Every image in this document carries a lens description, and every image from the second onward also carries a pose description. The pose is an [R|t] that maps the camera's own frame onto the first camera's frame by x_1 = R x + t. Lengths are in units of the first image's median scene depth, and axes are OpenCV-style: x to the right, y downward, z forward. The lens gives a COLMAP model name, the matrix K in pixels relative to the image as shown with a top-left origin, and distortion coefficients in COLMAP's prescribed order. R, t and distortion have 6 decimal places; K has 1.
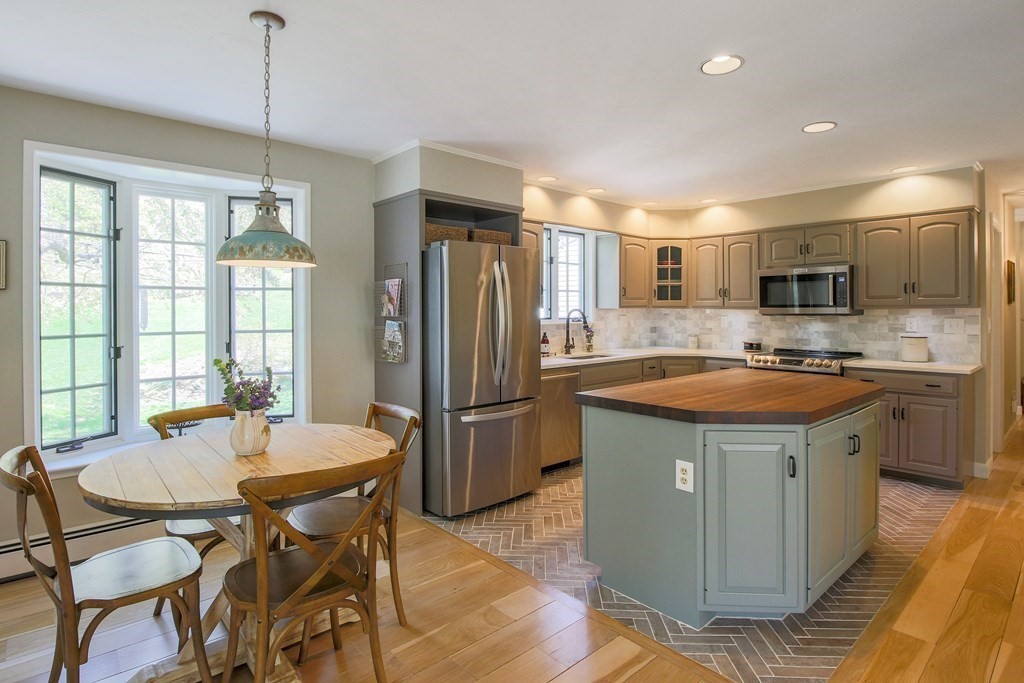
lens RADIAL K [[531.6, 0, 510.1], [0, 531.6, 313.3], [0, 0, 1]] dist [-0.000829, -0.014130]
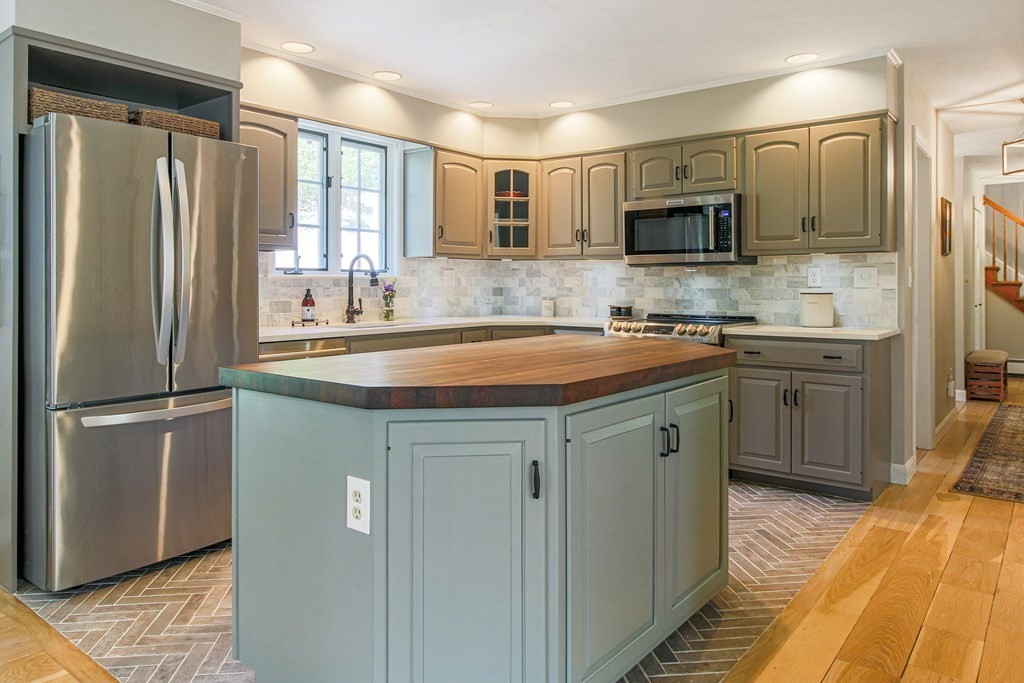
lens RADIAL K [[697.8, 0, 512.0], [0, 697.8, 287.5], [0, 0, 1]] dist [0.002889, -0.003722]
pose [[0.984913, 0.002702, 0.173027, 0.183903], [-0.002234, 0.999993, -0.002901, 0.040401], [-0.173033, 0.002470, 0.984913, 0.125642]]
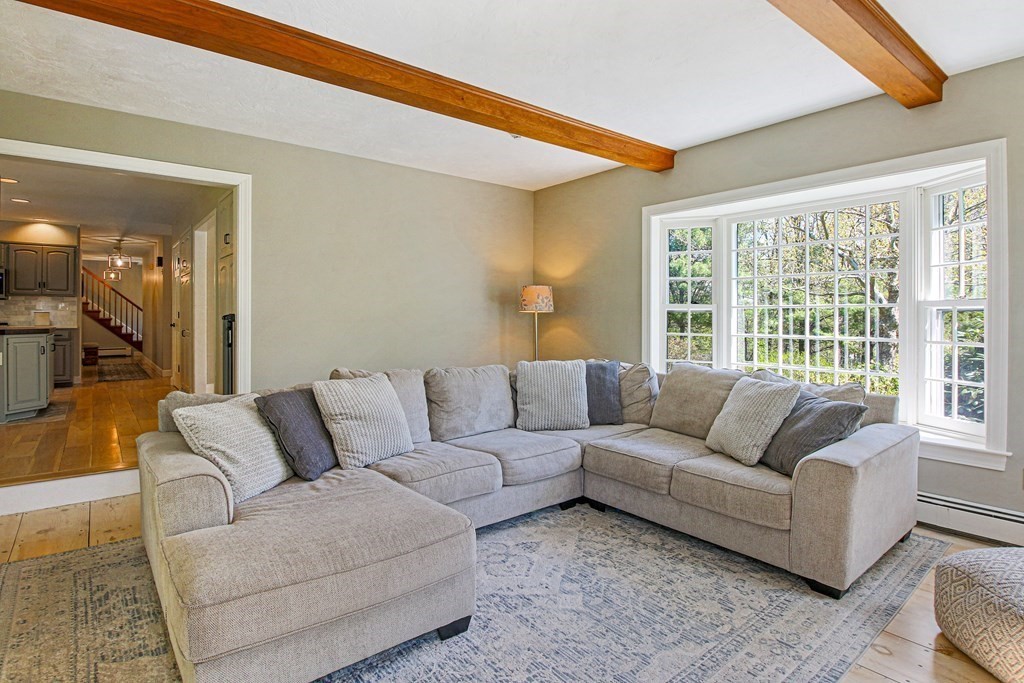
lens RADIAL K [[531.6, 0, 510.1], [0, 531.6, 313.3], [0, 0, 1]] dist [-0.000829, -0.014130]
pose [[0.060394, 0.010884, 0.998115, -0.913985], [0.001375, 0.999939, -0.010987, 0.069323], [-0.998174, 0.002036, 0.060376, -0.685470]]
